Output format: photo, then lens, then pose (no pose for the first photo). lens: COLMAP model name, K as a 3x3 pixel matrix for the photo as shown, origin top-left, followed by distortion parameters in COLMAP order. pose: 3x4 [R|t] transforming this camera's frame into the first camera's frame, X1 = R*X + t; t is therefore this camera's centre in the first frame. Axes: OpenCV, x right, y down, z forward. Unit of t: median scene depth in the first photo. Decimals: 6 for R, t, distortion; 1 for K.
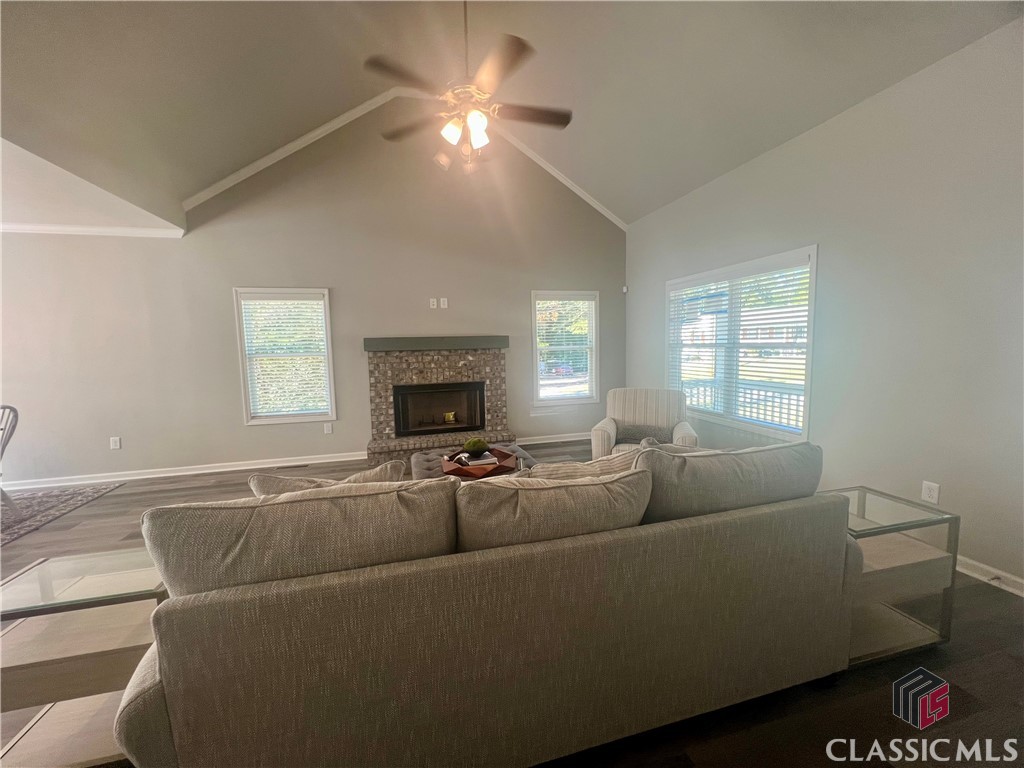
lens RADIAL K [[411.4, 0, 512.0], [0, 411.4, 384.0], [0, 0, 1]] dist [-0.000211, -0.000032]
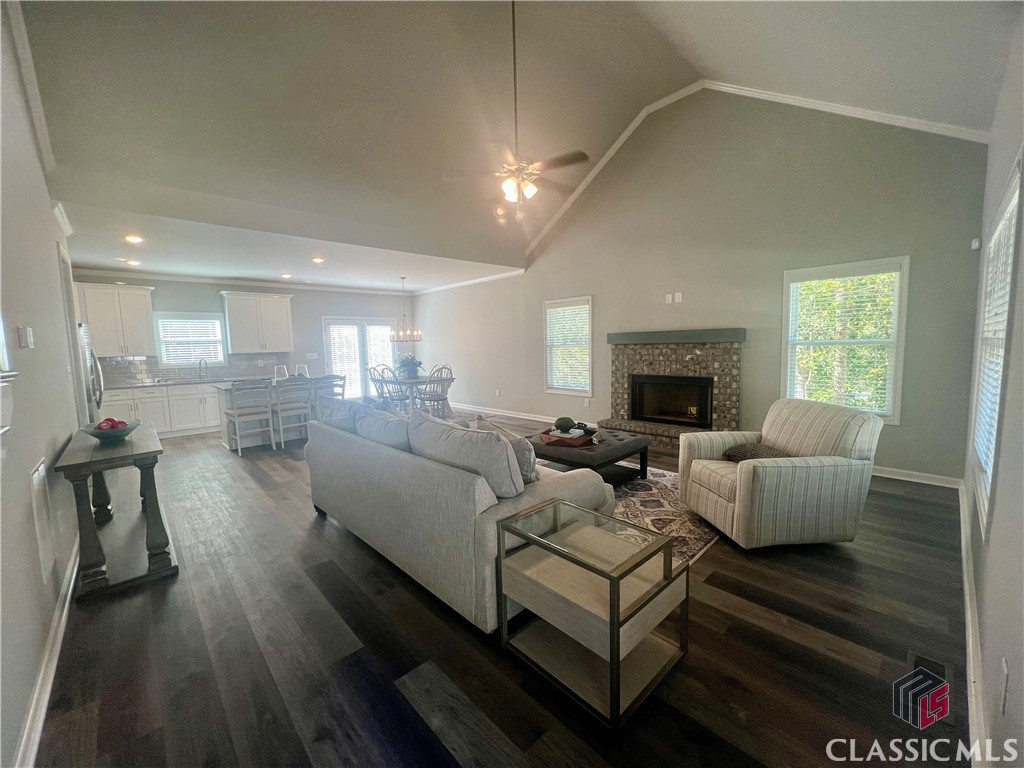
lens RADIAL K [[411.4, 0, 512.0], [0, 411.4, 384.0], [0, 0, 1]] dist [-0.000211, -0.000032]
pose [[0.474859, 0.097691, -0.874623, 0.560883], [-0.072202, 0.994794, 0.071913, -0.027481], [0.877095, 0.029001, 0.479440, 0.157793]]
